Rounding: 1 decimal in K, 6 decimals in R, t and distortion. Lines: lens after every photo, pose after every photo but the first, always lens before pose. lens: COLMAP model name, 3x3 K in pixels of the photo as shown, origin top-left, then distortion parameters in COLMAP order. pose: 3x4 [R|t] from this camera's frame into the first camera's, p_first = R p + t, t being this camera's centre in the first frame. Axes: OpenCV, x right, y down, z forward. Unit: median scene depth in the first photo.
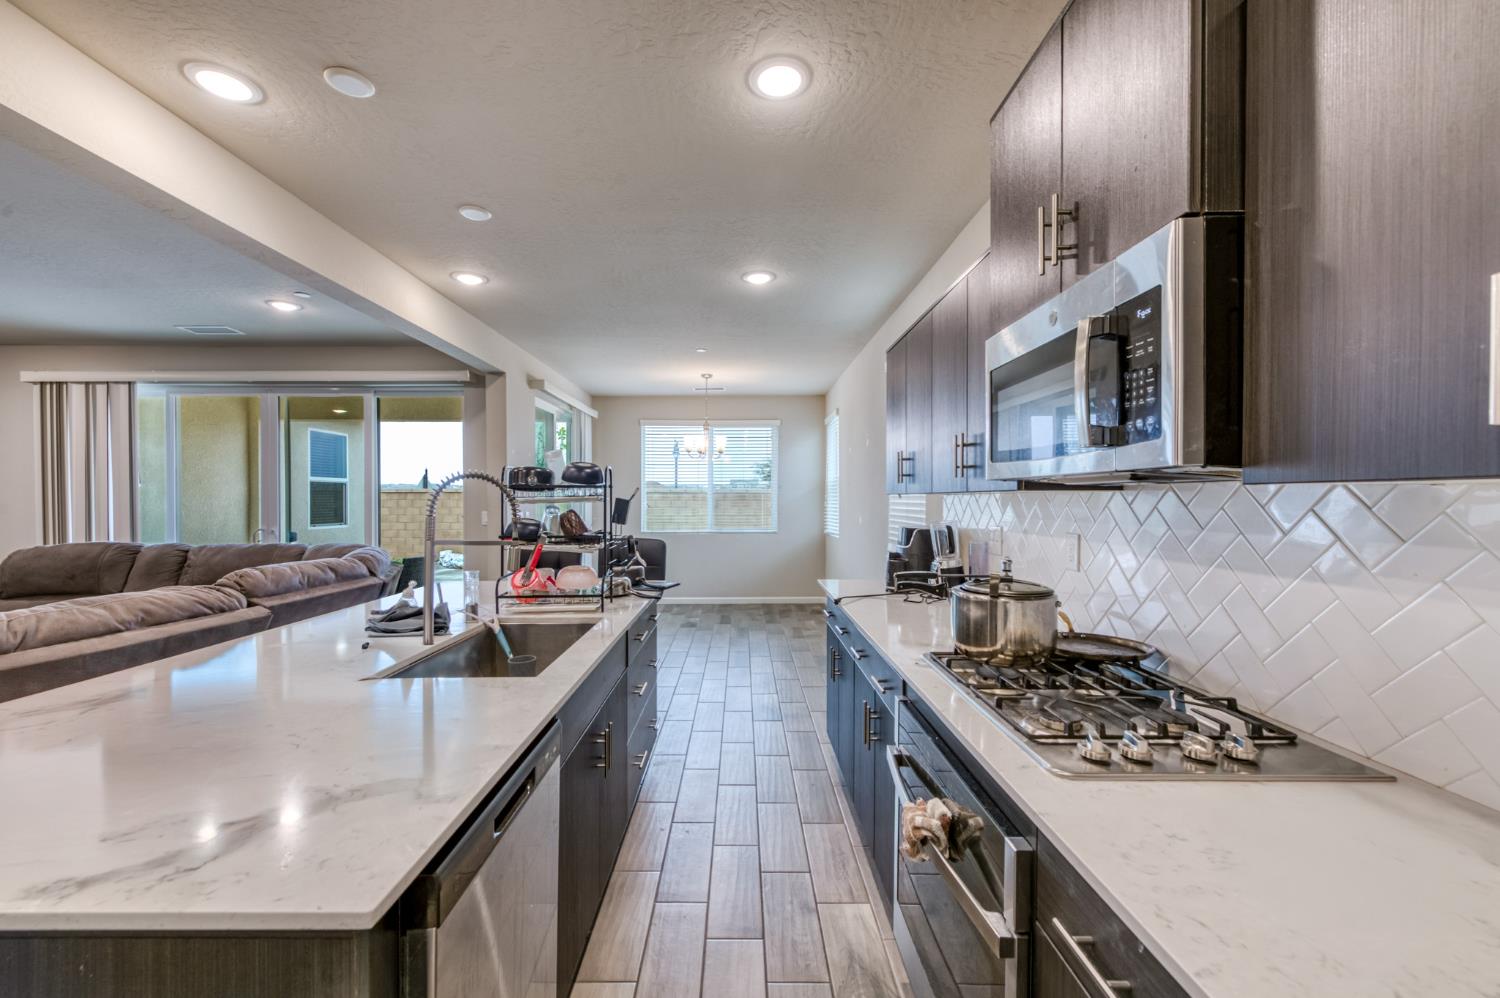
lens RADIAL K [[603.8, 0, 723.9], [0, 603.8, 499.6], [0, 0, 1]] dist [0.013121, -0.002899]
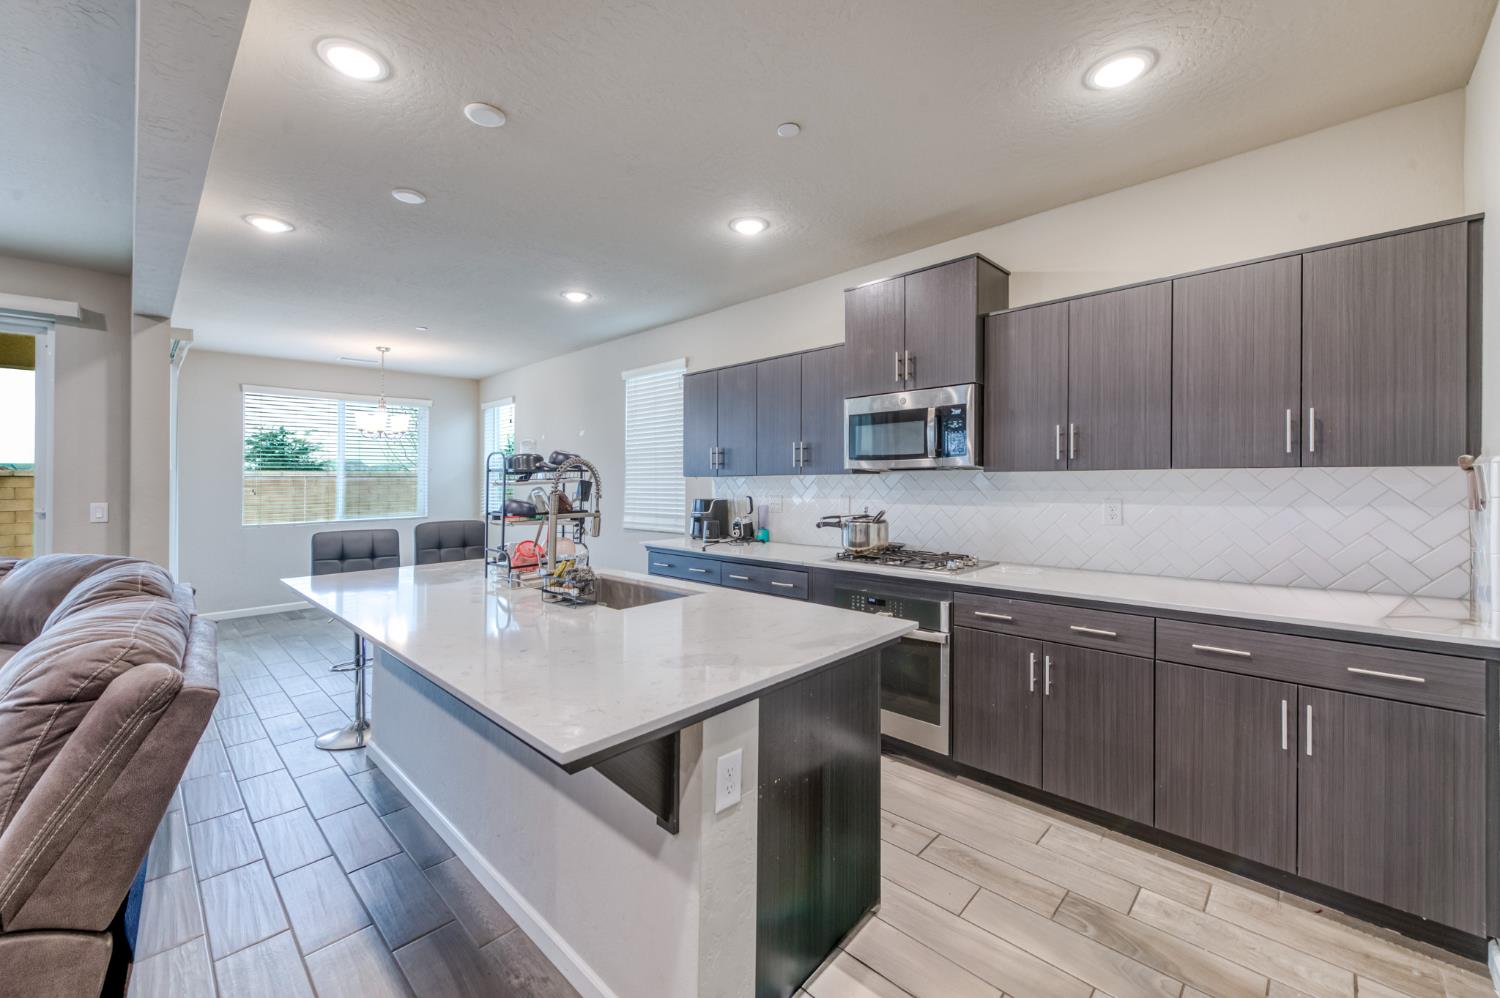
lens RADIAL K [[603.8, 0, 745.0], [0, 603.8, 492.1], [0, 0, 1]] dist [0.013121, -0.002899]
pose [[0.688056, -0.021362, 0.725343, -1.232318], [0.010448, 0.999755, 0.019532, 0.002168], [-0.725582, -0.005861, 0.688111, -0.136845]]
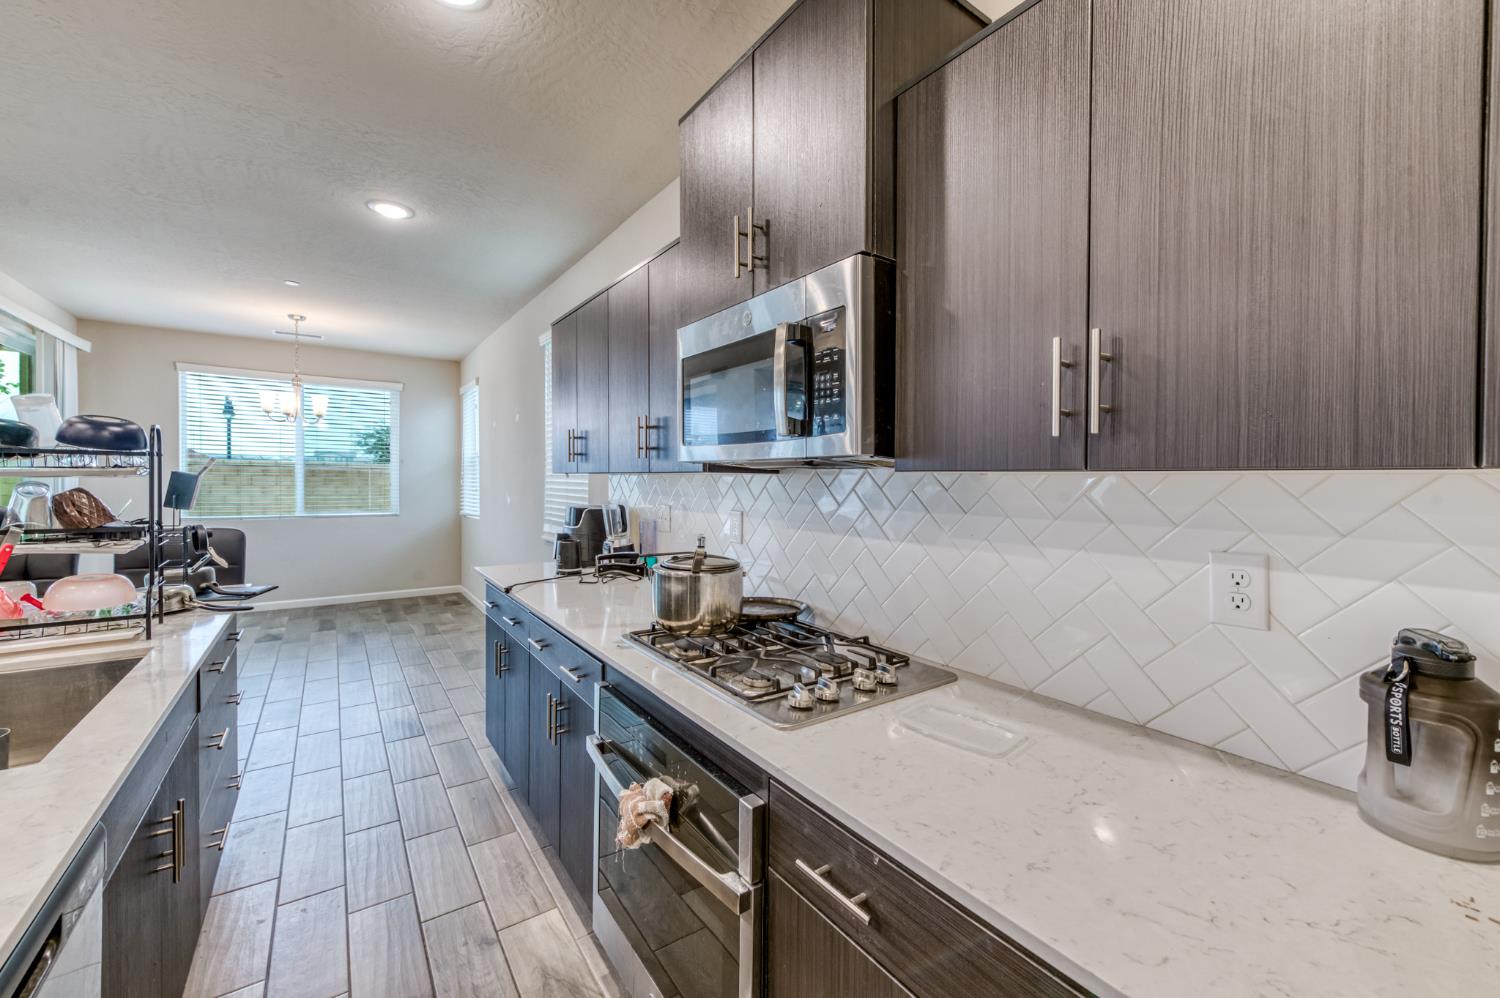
lens RADIAL K [[603.8, 0, 741.7], [0, 603.8, 483.8], [0, 0, 1]] dist [0.013121, -0.002899]
pose [[0.810891, 0.007322, 0.585152, -0.086038], [-0.012649, 0.999907, 0.005017, -0.000646], [-0.585061, -0.011469, 0.810908, 0.077004]]
